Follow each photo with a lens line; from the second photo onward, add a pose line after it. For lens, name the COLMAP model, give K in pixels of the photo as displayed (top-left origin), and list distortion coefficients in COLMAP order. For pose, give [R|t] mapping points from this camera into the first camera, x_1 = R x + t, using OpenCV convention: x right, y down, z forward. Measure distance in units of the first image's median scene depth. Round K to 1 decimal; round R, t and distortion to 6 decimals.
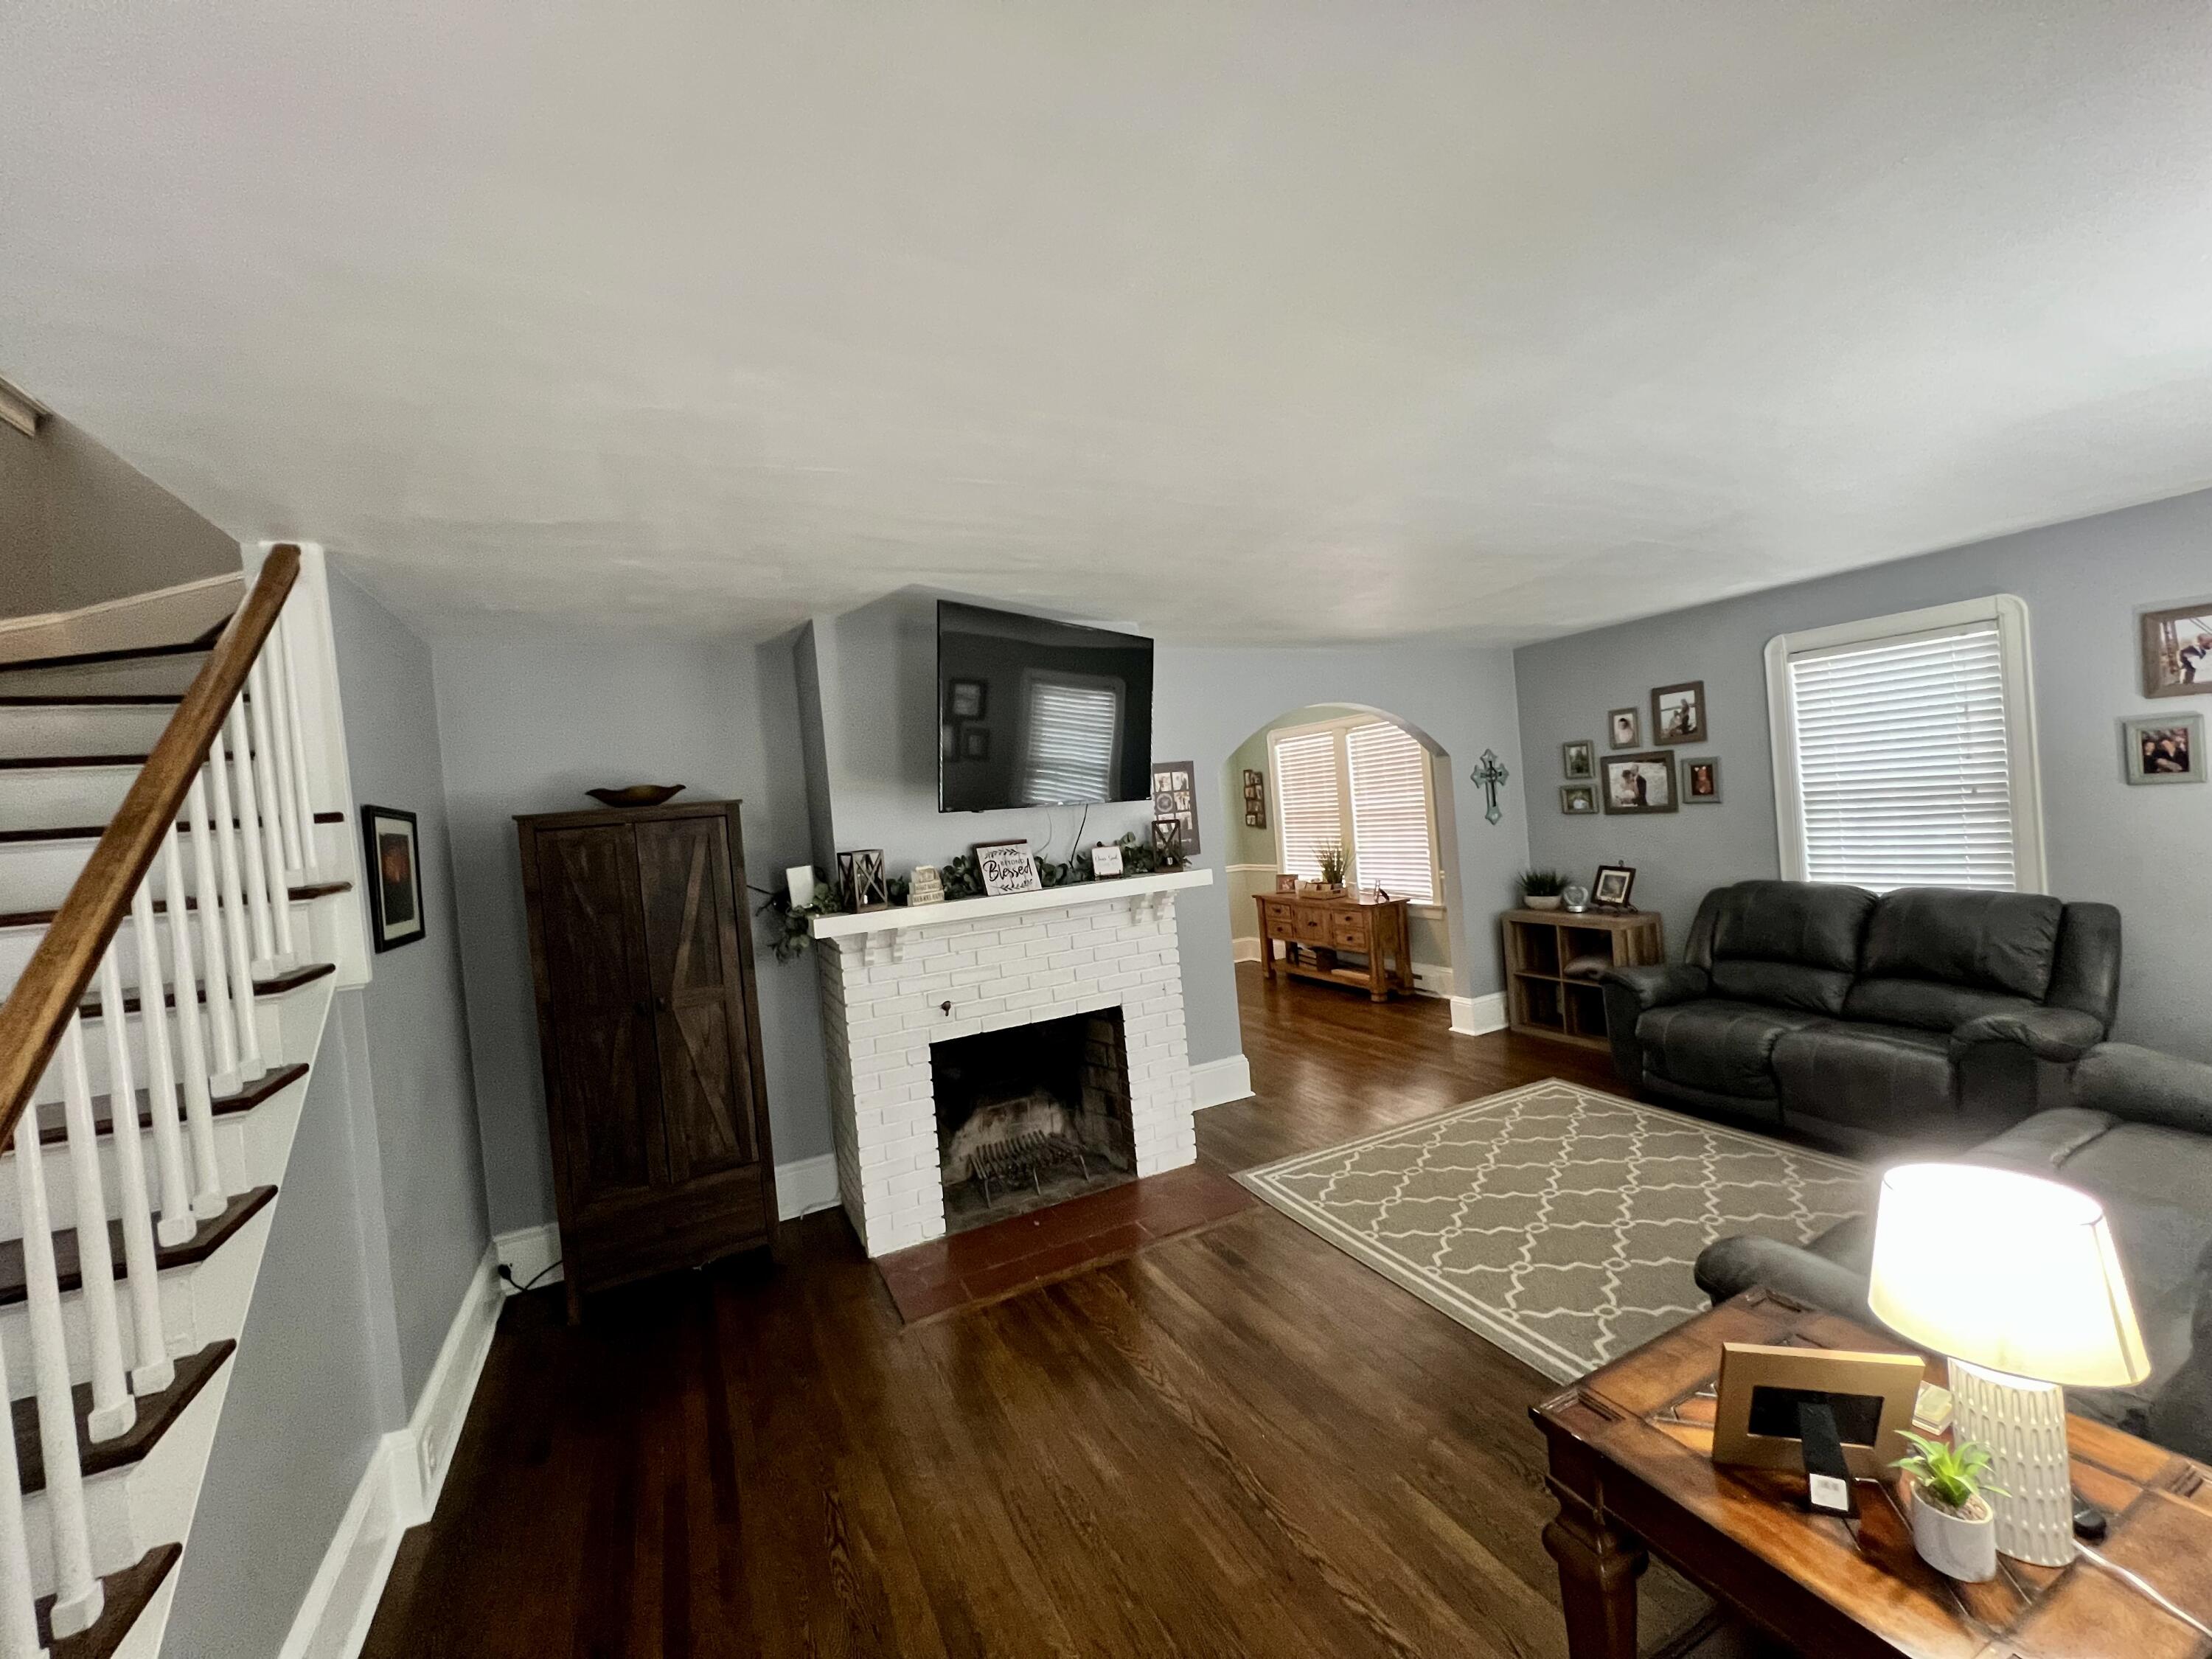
lens RADIAL K [[882.1, 0, 1099.1], [0, 882.1, 824.2], [0, 0, 1]] dist [-0.004189, 0.000760]
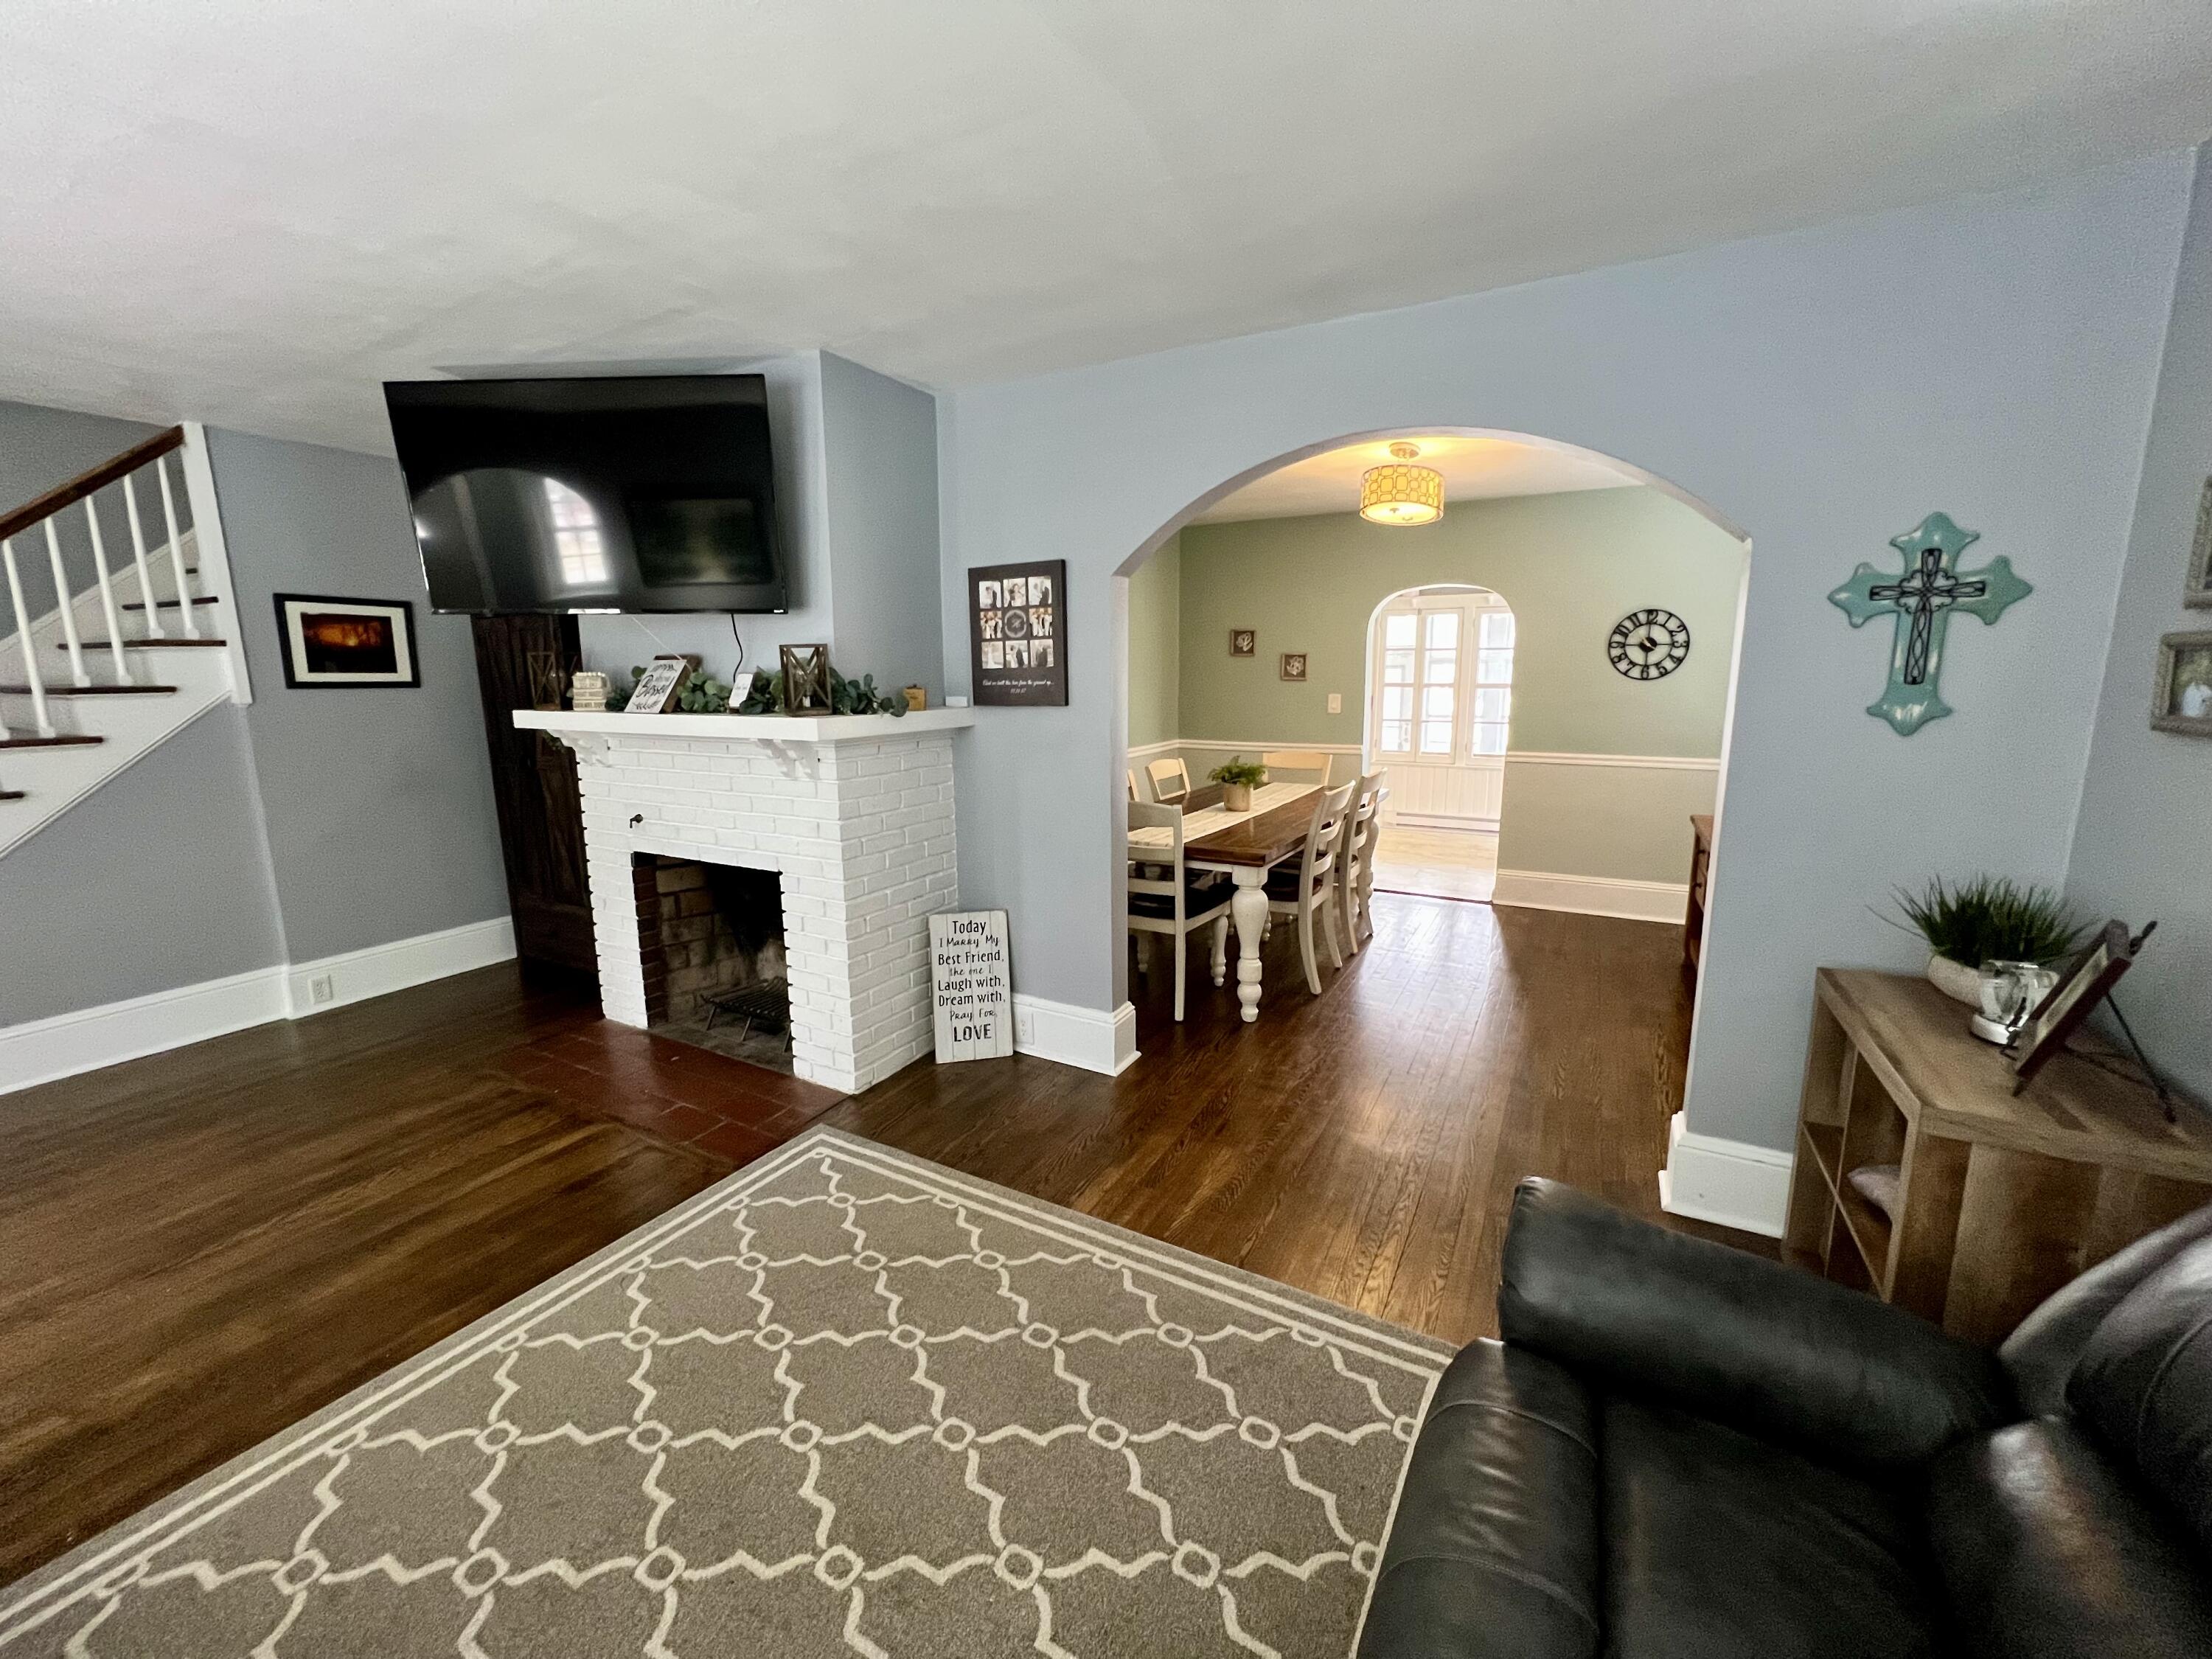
lens RADIAL K [[882.1, 0, 1098.9], [0, 882.1, 824.3], [0, 0, 1]] dist [-0.004189, 0.000760]
pose [[0.568364, 0.222387, -0.792153, 0.840264], [-0.057000, 0.971109, 0.231730, -0.043131], [0.820801, -0.086554, 0.564619, 0.800504]]
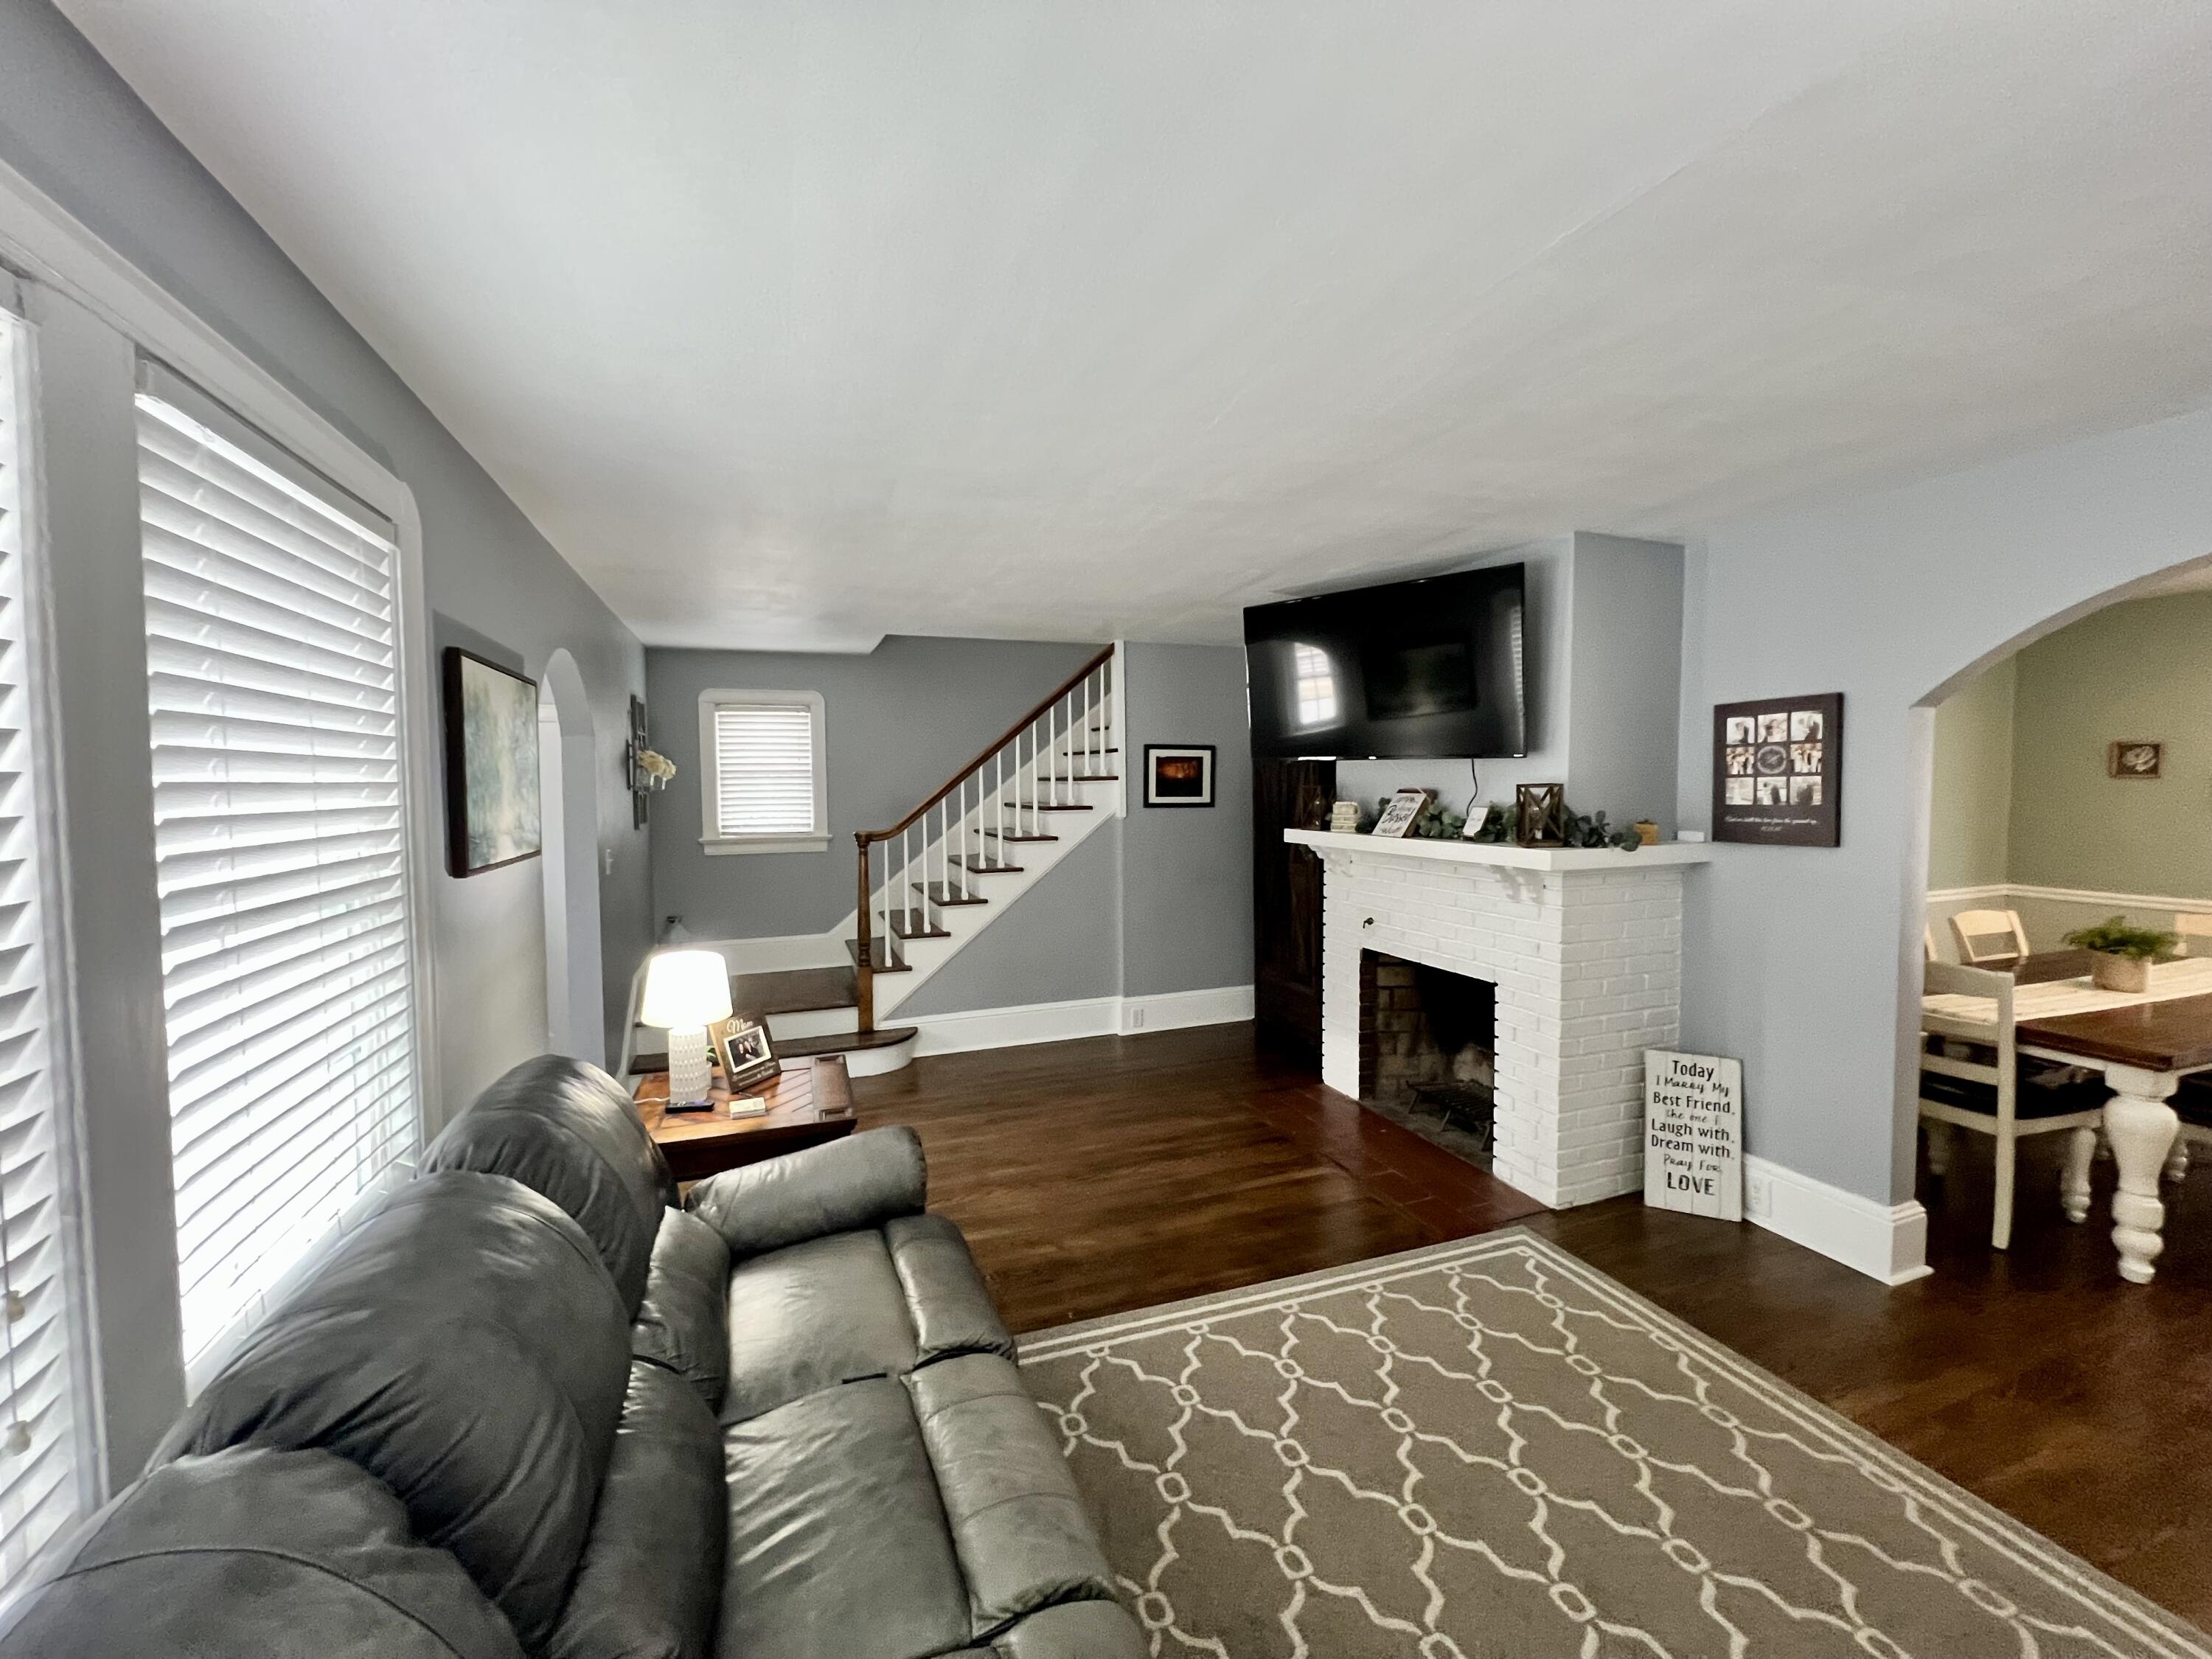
lens RADIAL K [[882.1, 0, 1099.9], [0, 882.1, 826.2], [0, 0, 1]] dist [-0.004189, 0.000760]
pose [[-0.103370, 0.135544, -0.985364, 0.951293], [-0.000460, 0.990665, 0.136321, -0.078614], [0.994643, 0.014545, -0.102343, 0.698702]]
